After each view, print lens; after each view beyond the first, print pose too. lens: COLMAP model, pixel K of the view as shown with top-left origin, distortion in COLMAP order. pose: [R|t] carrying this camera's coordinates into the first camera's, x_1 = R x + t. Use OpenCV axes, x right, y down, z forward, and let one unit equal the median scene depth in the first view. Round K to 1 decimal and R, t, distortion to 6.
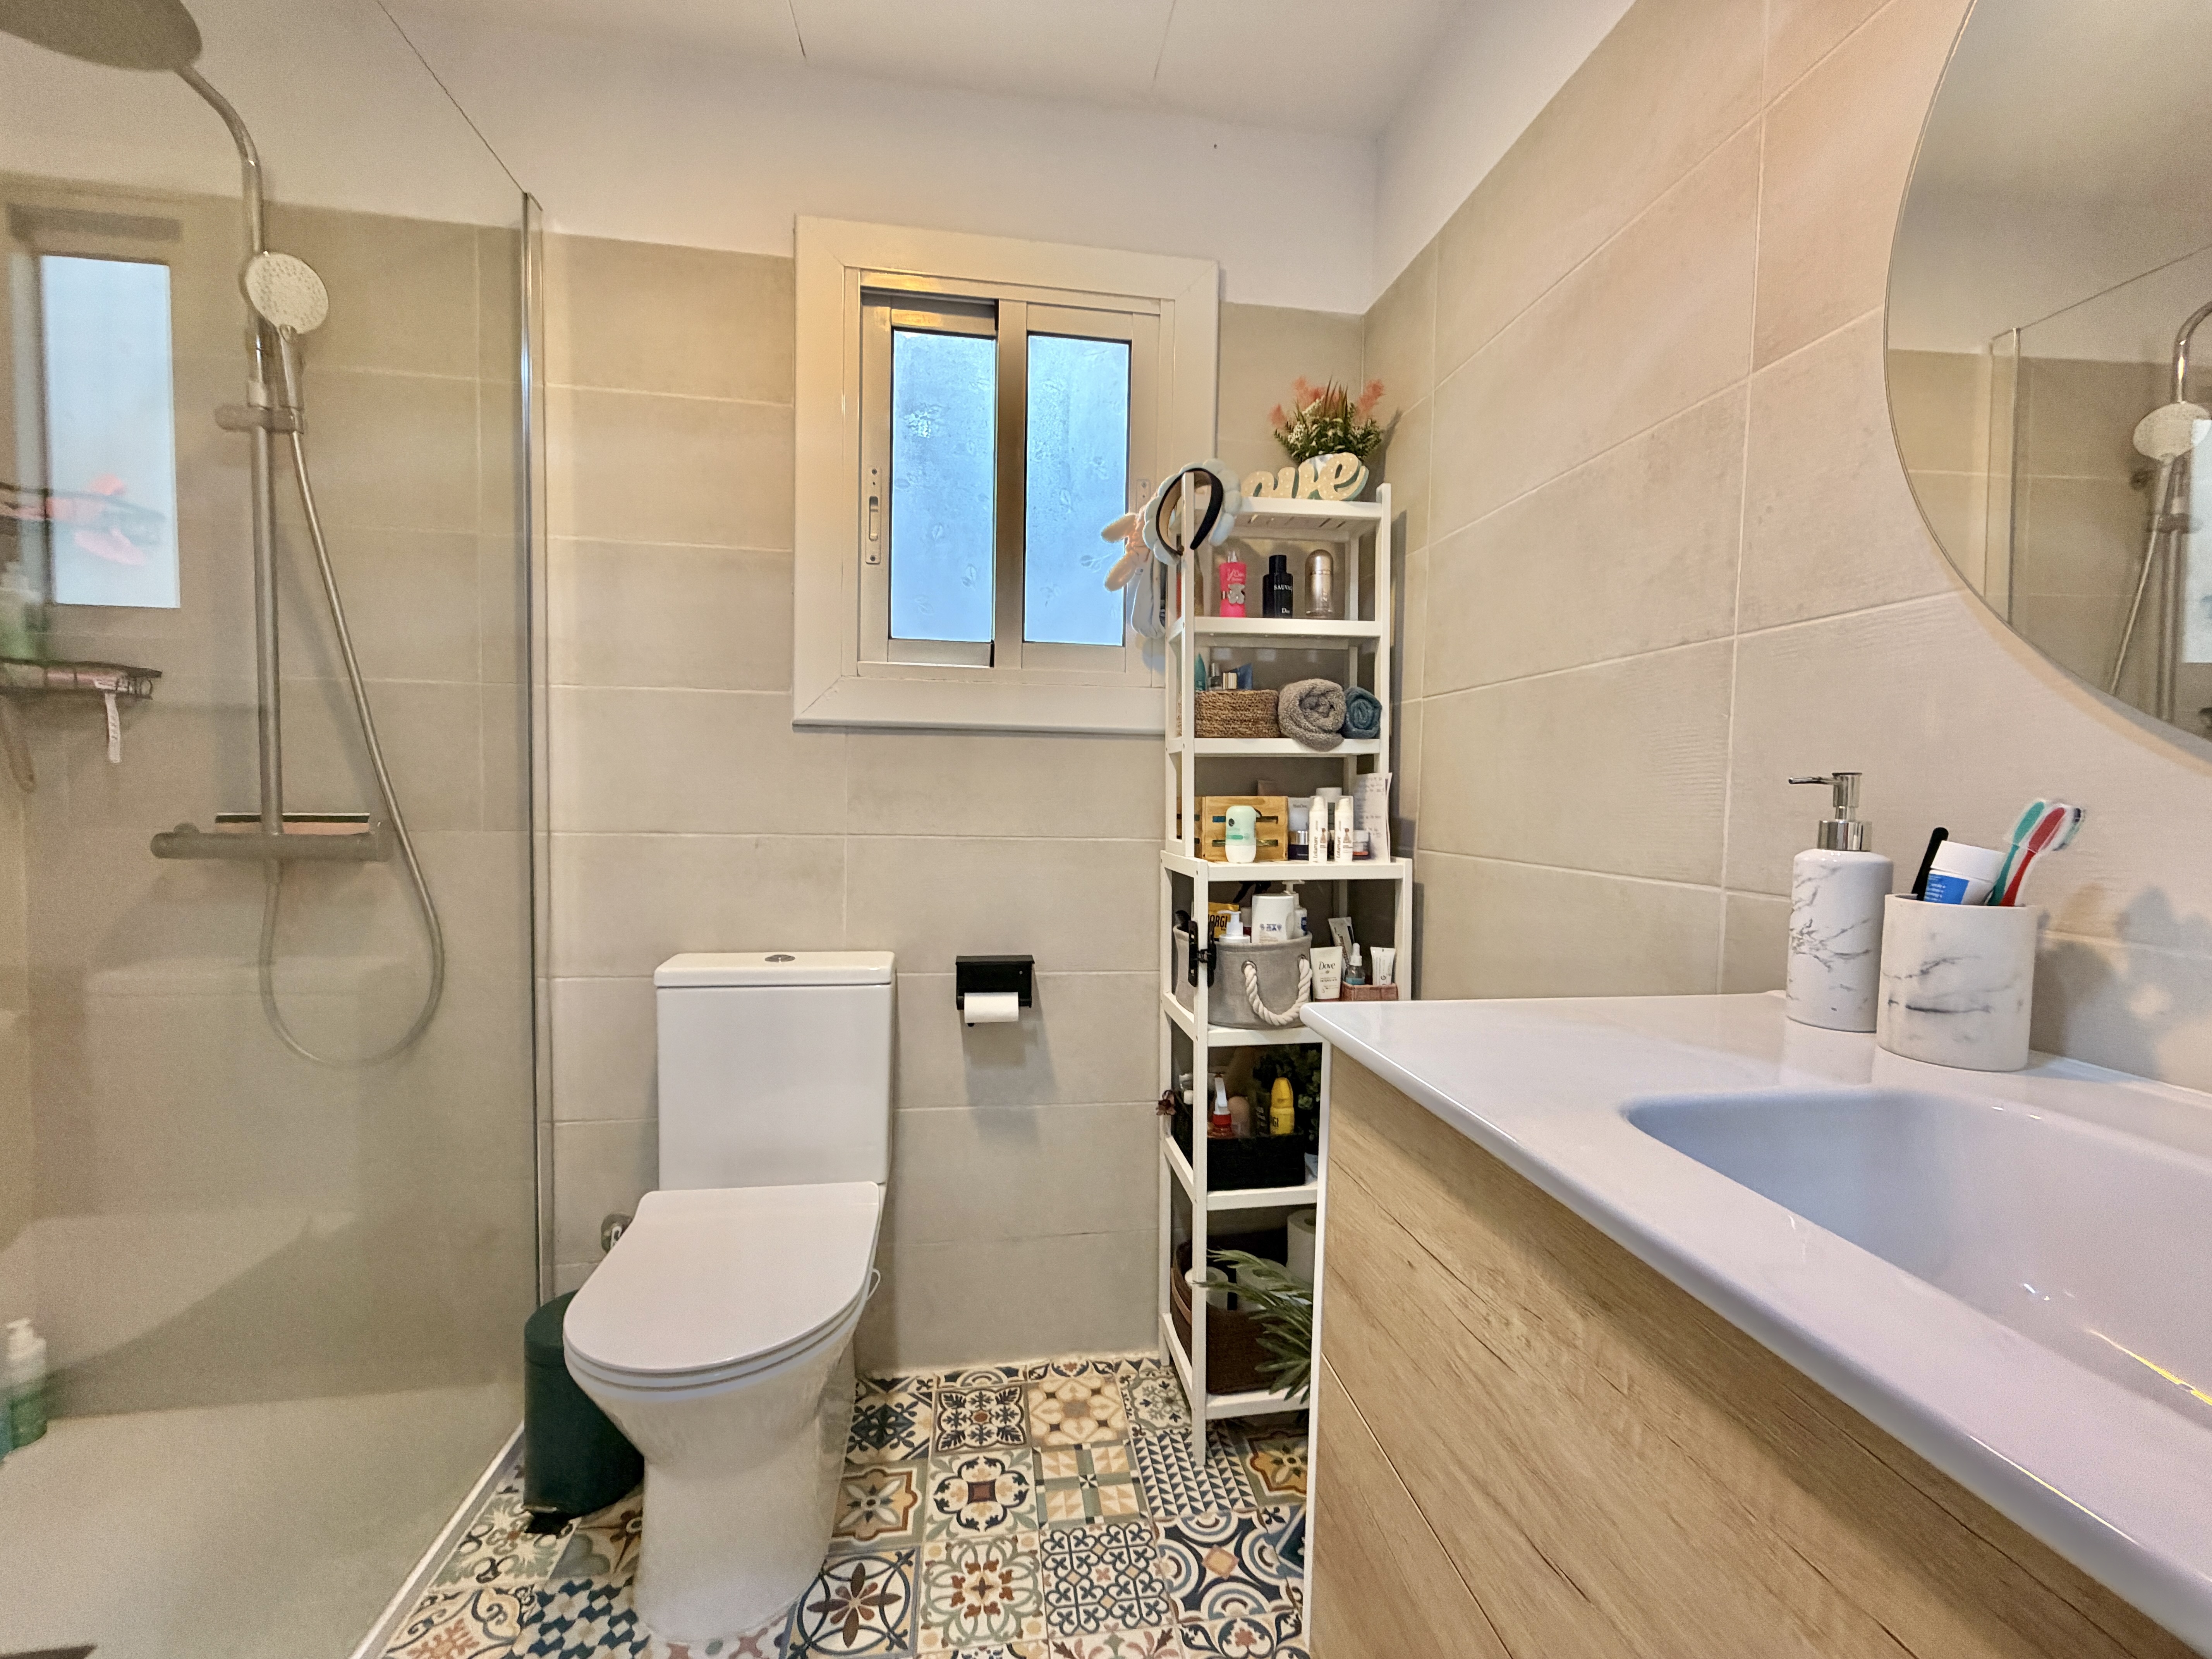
lens RADIAL K [[880.6, 0, 1100.8], [0, 880.6, 832.7], [0, 0, 1]] dist [0.000858, -0.000185]
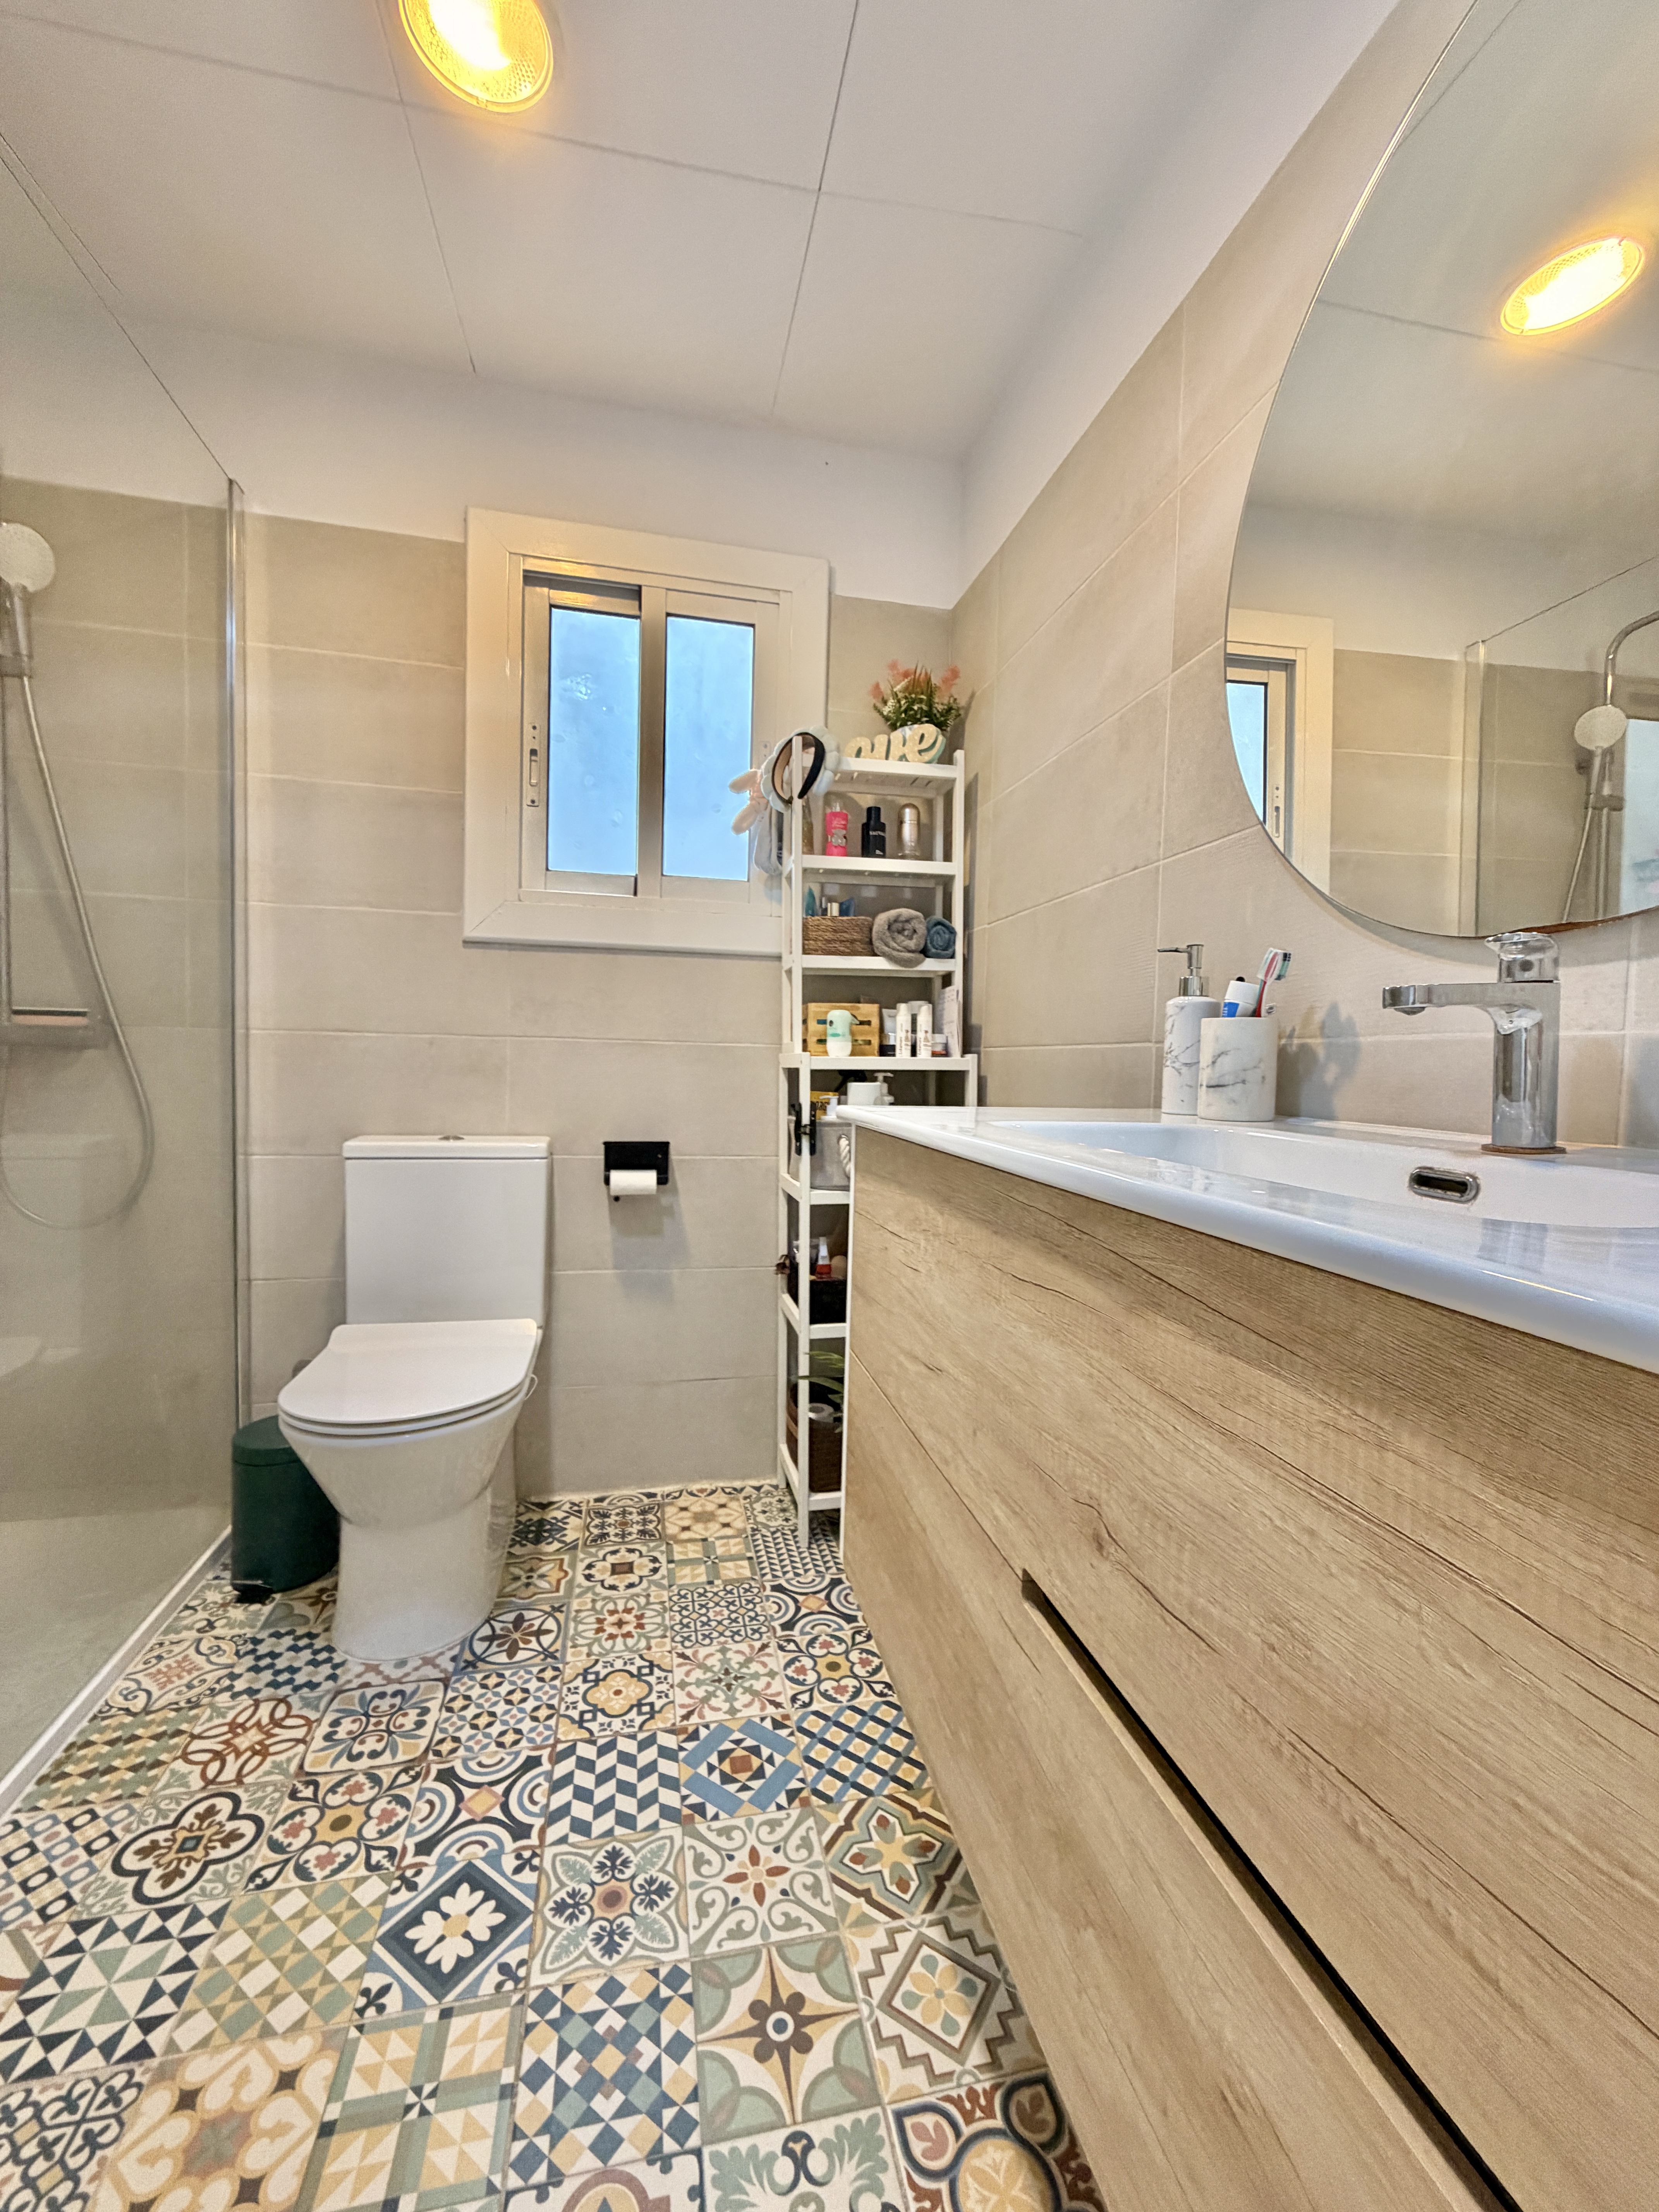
lens RADIAL K [[880.6, 0, 824.7], [0, 880.6, 1104.0], [0, 0, 1]] dist [0.000858, -0.000185]
pose [[0.997767, 0.002922, 0.066720, 0.057158], [-0.003106, 0.999992, 0.002659, 0.095493], [-0.066711, -0.002860, 0.997768, -0.215979]]
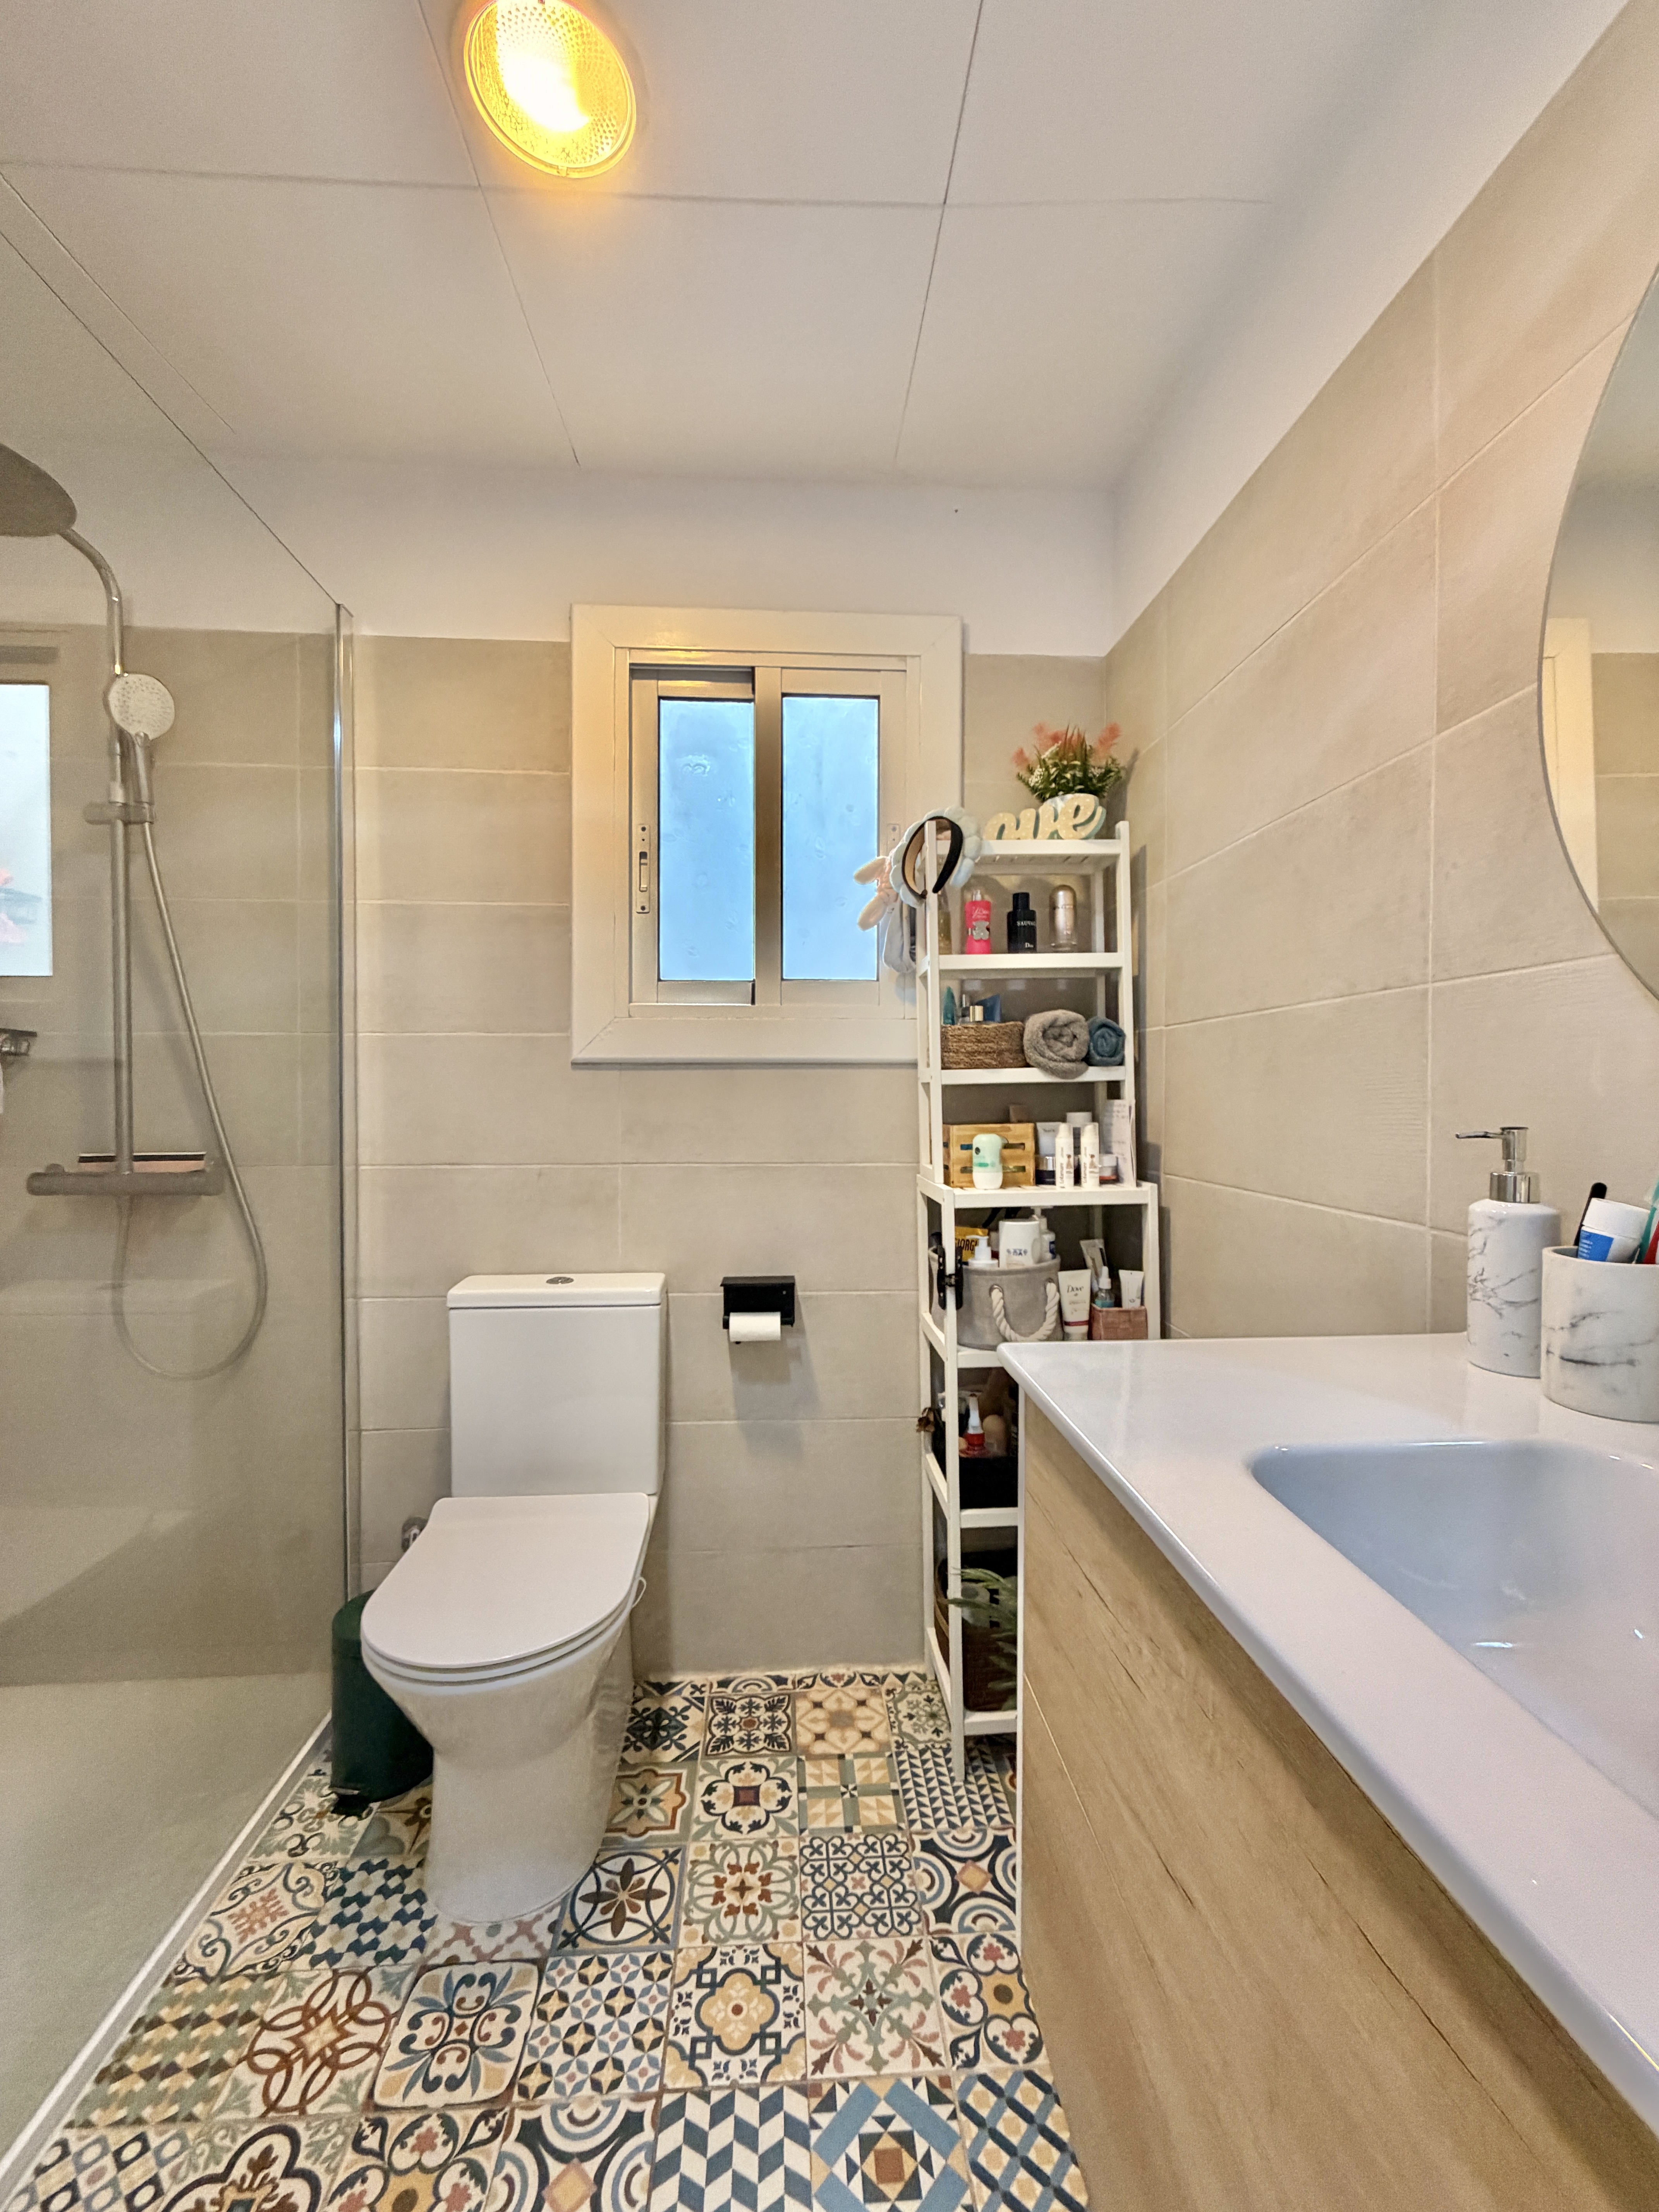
lens RADIAL K [[880.6, 0, 825.0], [0, 880.6, 1103.9], [0, 0, 1]] dist [0.000858, -0.000185]
pose [[0.996174, -0.017321, -0.085655, 0.057490], [0.014565, 0.999359, -0.032694, -0.035047], [0.086167, 0.031321, 0.995788, -0.055171]]
